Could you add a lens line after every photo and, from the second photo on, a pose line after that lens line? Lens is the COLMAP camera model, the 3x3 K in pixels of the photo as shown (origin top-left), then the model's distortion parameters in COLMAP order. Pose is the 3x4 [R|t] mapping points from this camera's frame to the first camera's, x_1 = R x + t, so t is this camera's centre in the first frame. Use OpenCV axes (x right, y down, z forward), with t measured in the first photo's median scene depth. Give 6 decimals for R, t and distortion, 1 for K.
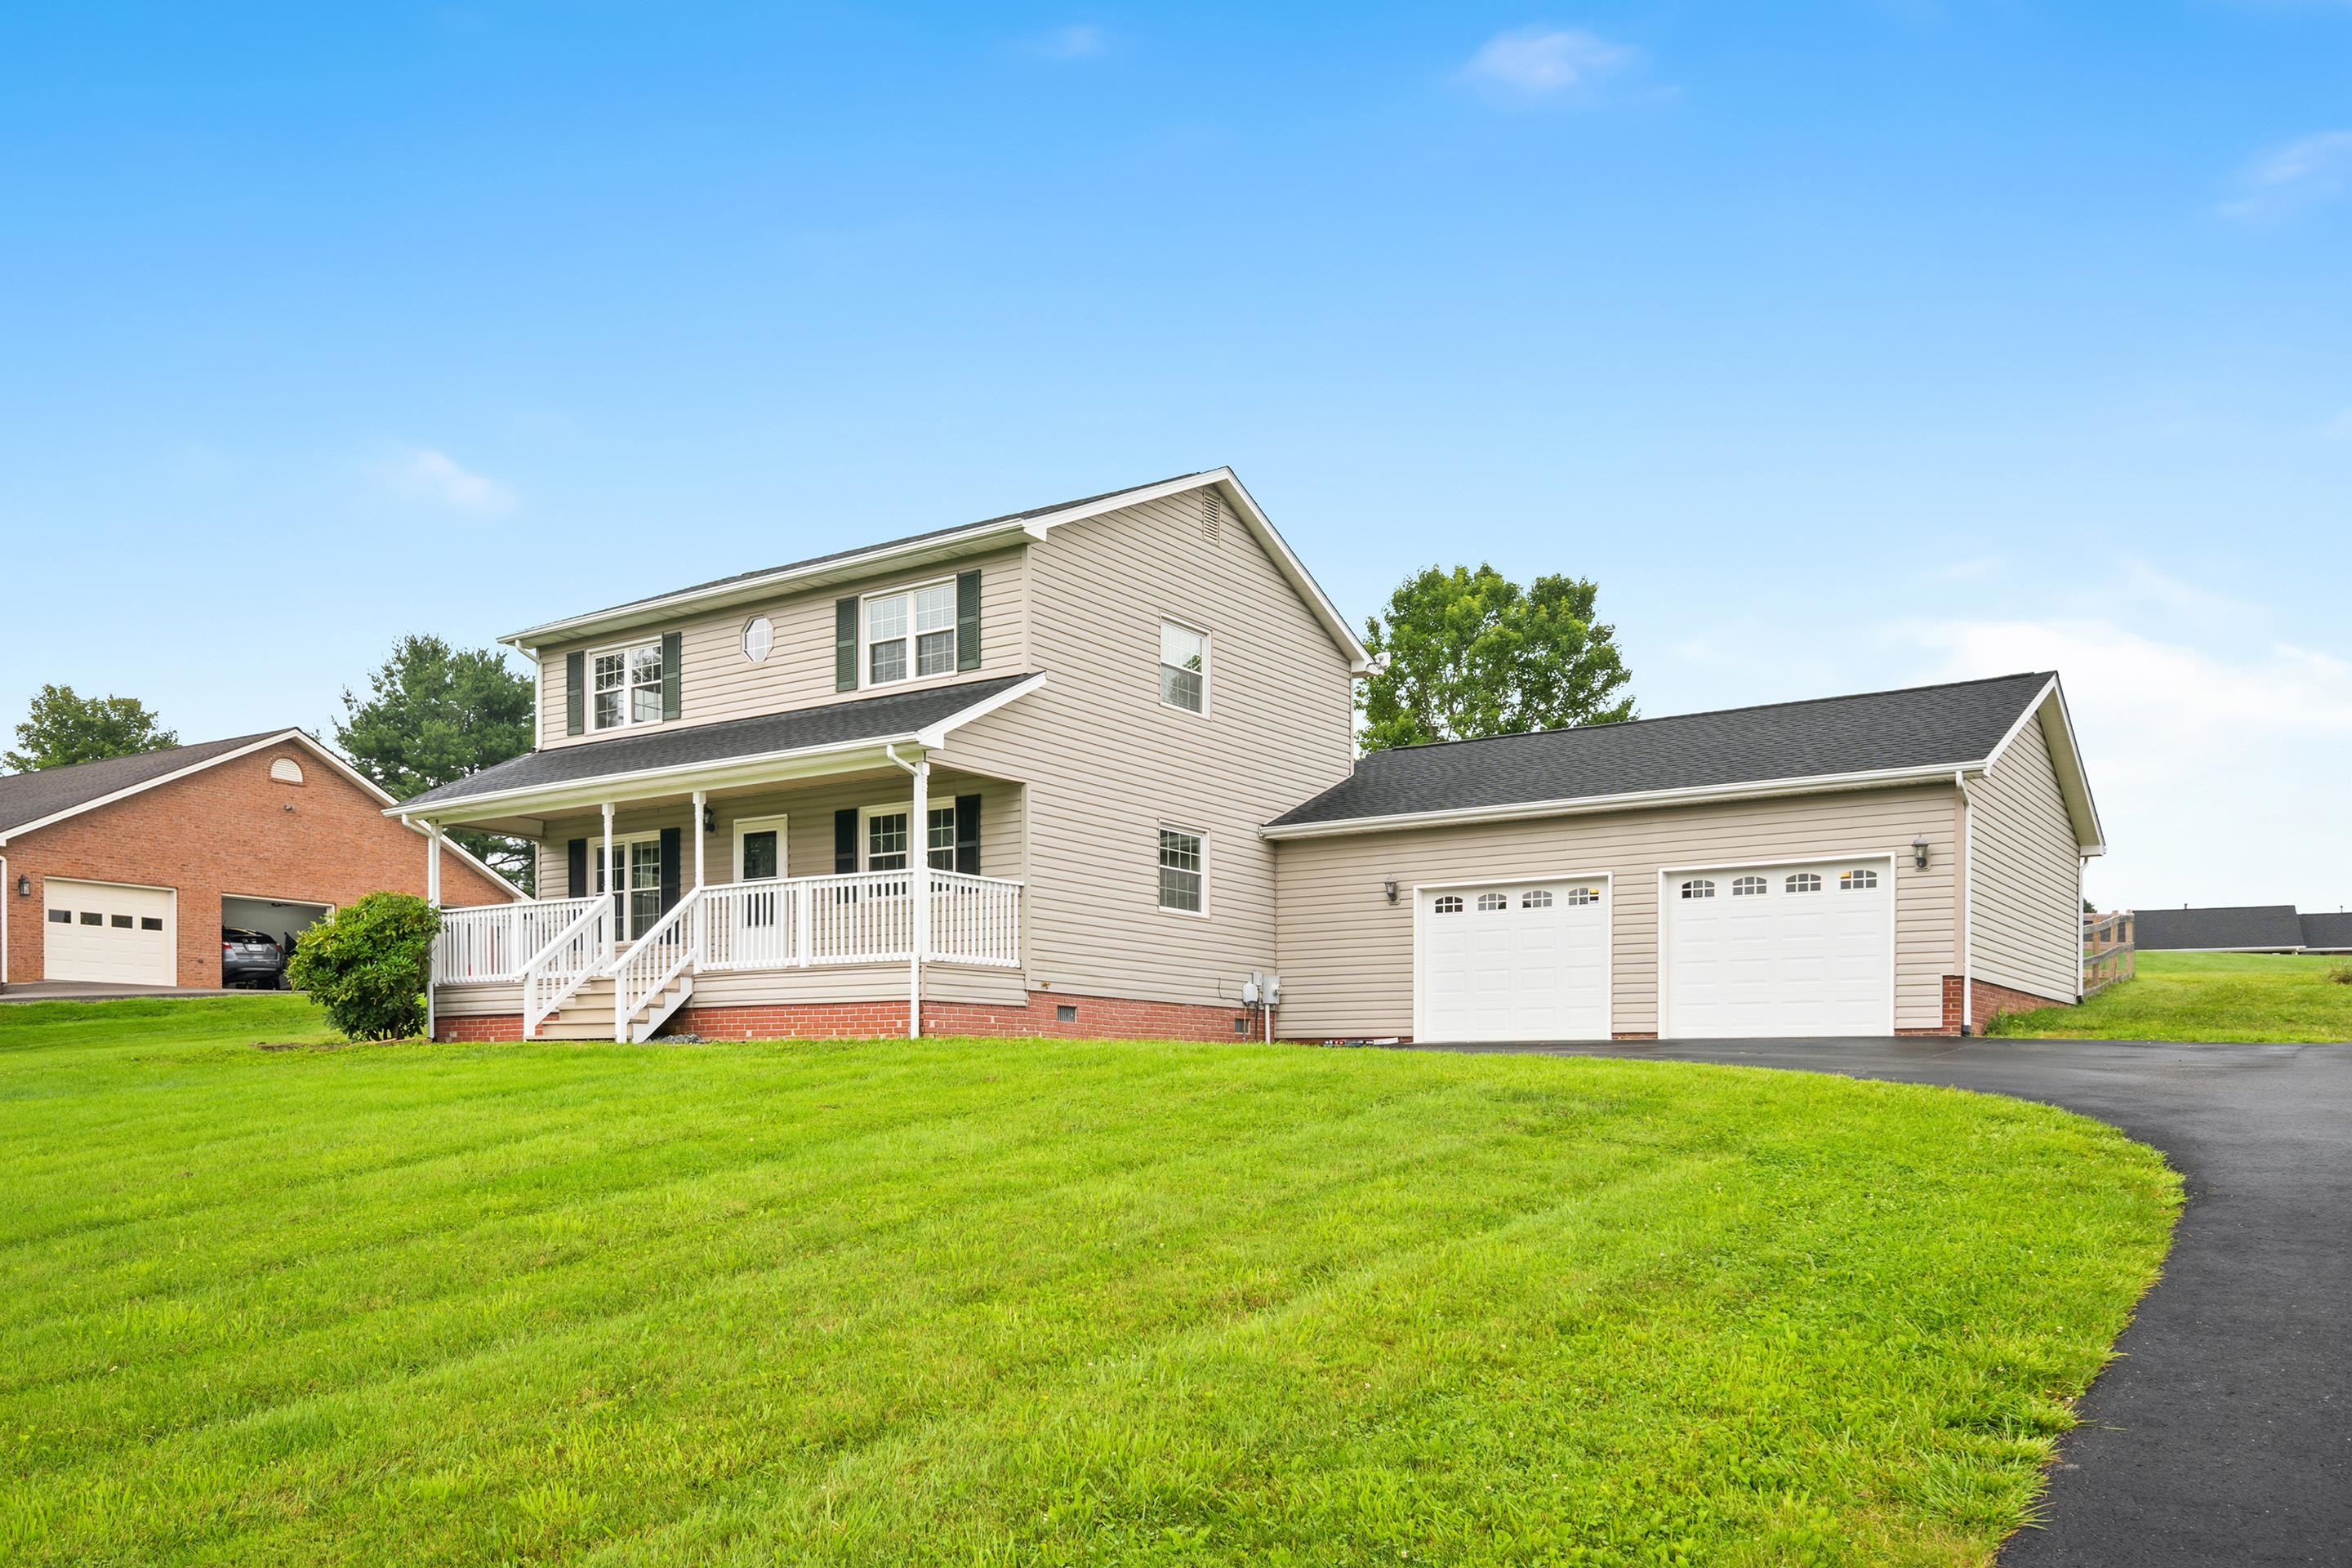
lens RADIAL K [[1886.8, 0, 1135.2], [0, 1886.8, 1084.9], [0, 0, 1]] dist [0.020695, -0.004367]
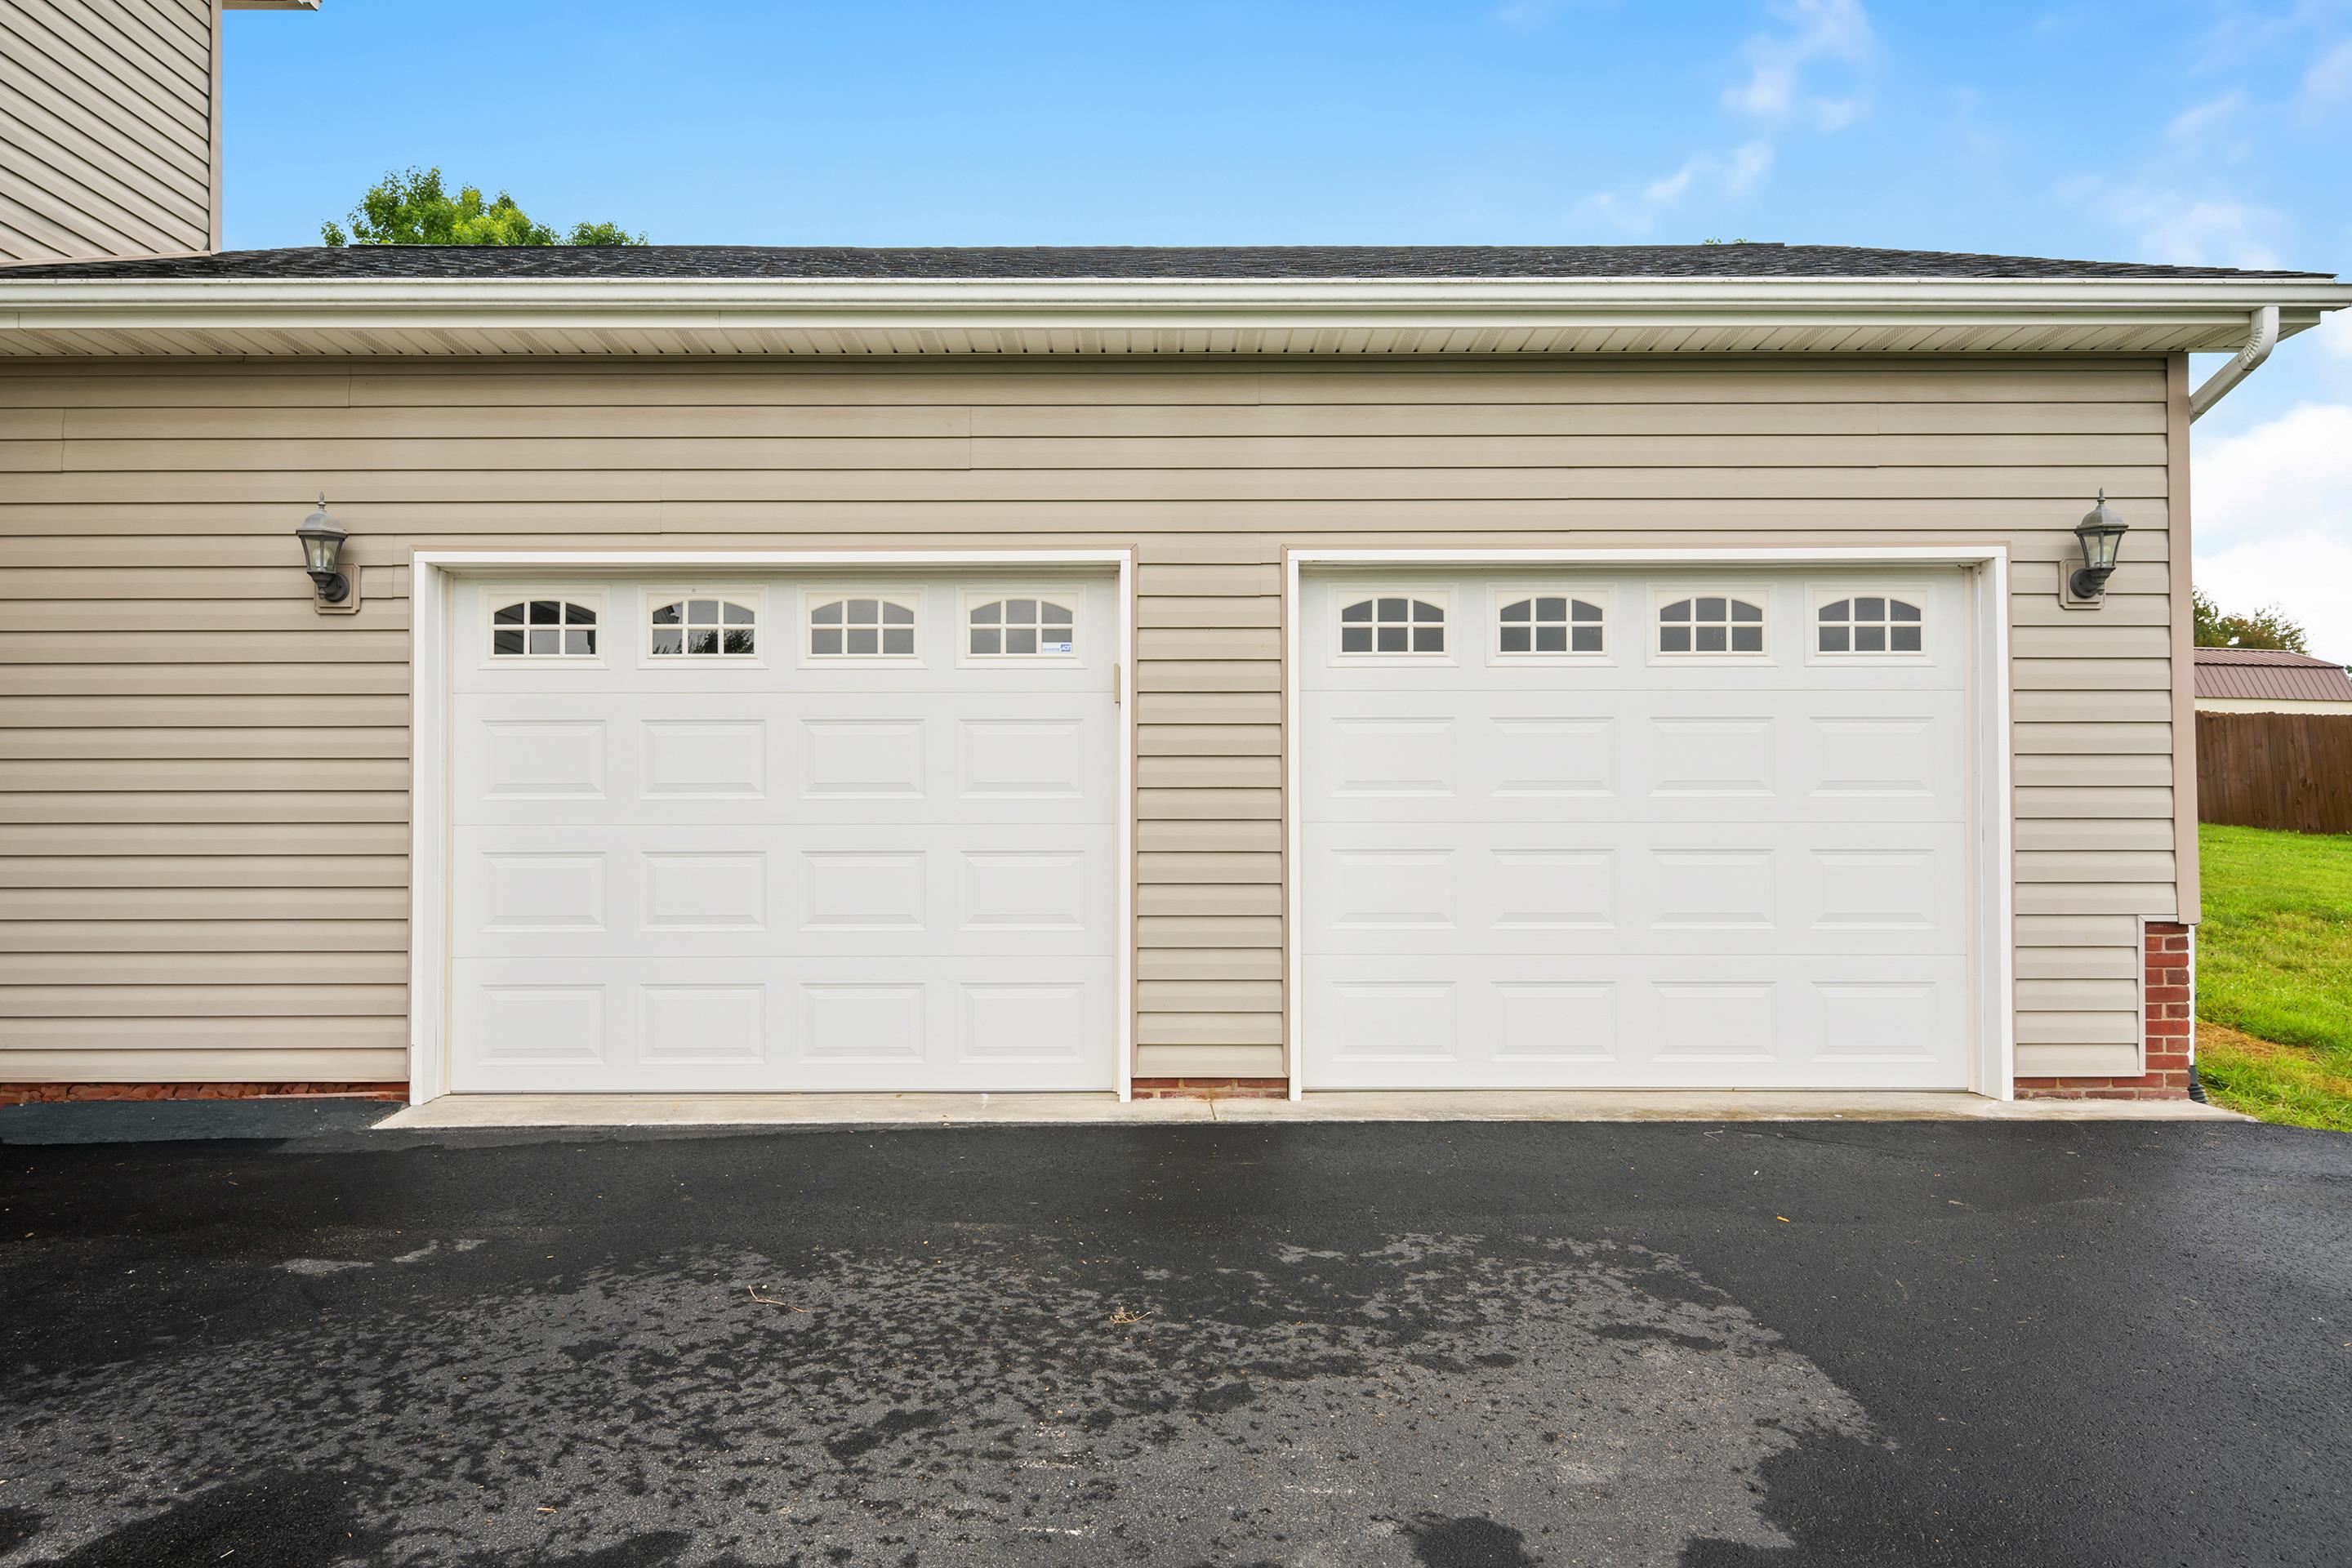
lens RADIAL K [[1513.5, 0, 1172.7], [0, 1513.5, 792.3], [0, 0, 1]] dist [0.016688, -0.001021]
pose [[0.817608, -0.003857, 0.575762, 0.116743], [0.001724, 0.999989, 0.004250, -0.075055], [-0.575772, -0.002483, 0.817607, 0.798590]]
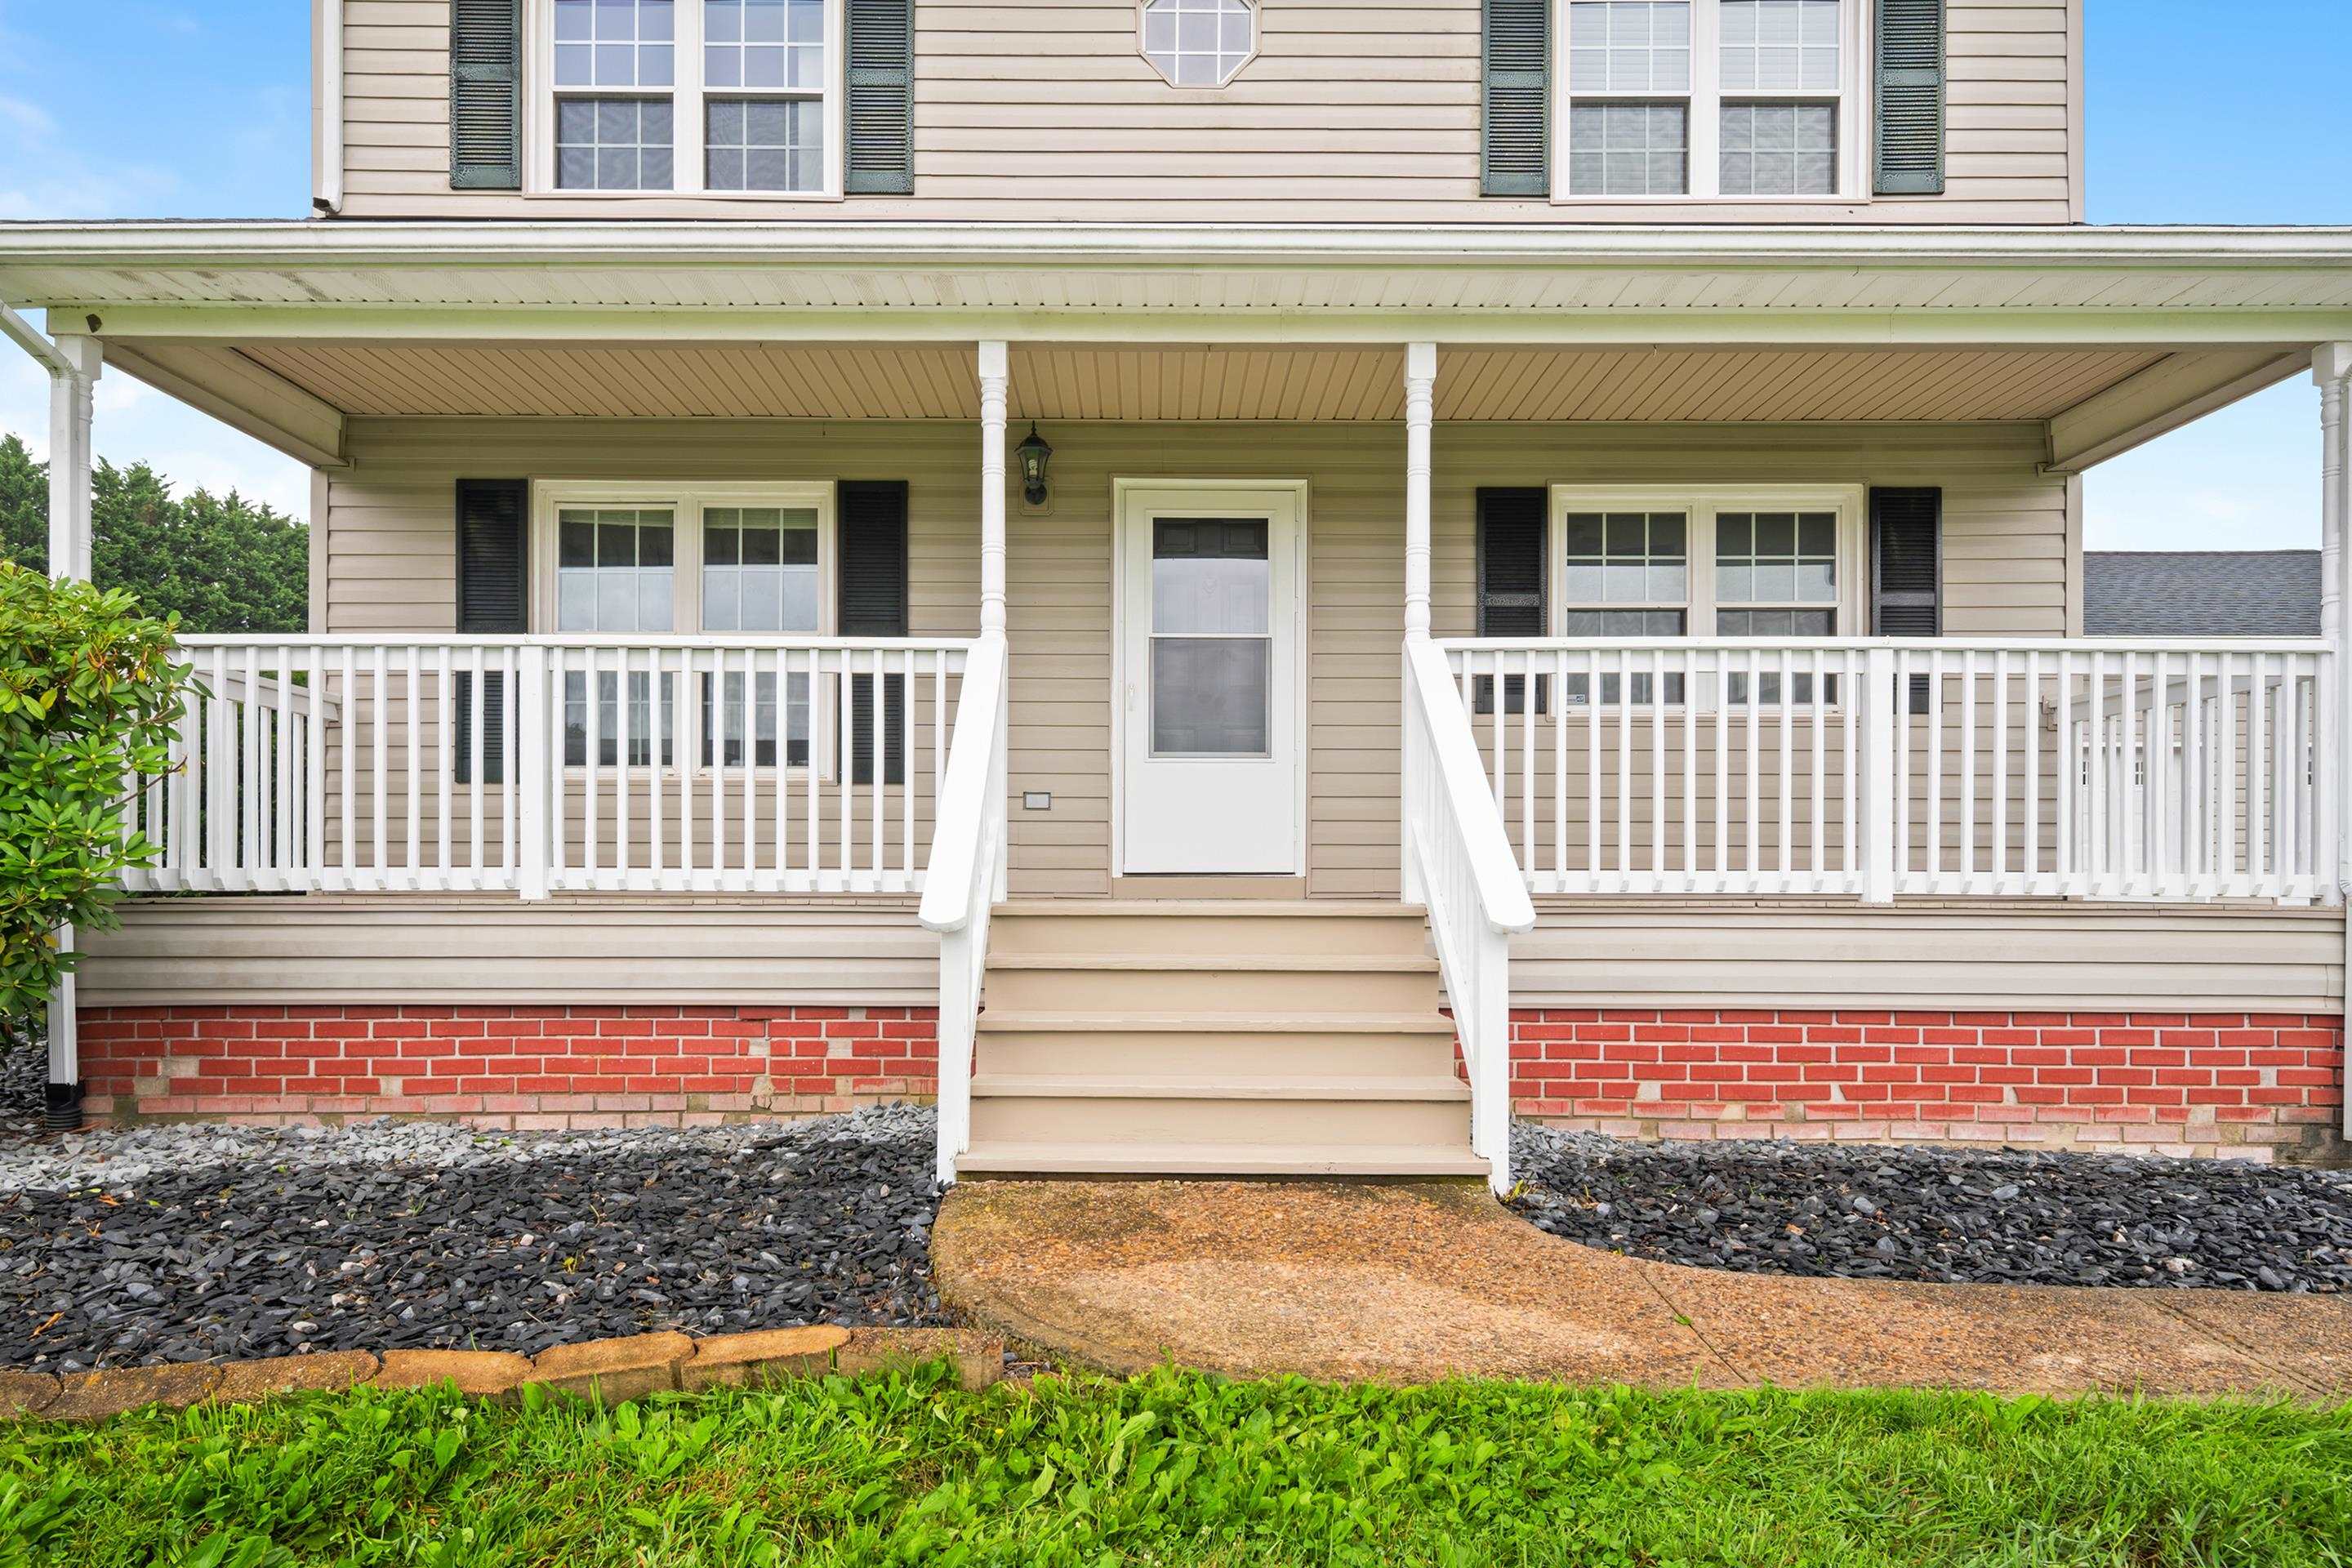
lens RADIAL K [[1401.2, 0, 1179.6], [0, 1401.2, 870.7], [0, 0, 1]] dist [0.013161, -0.001891]
pose [[0.809559, 0.003669, 0.587028, -0.388286], [-0.003265, 0.999993, -0.001746, -0.061173], [-0.587030, -0.000503, 0.809565, 0.790883]]
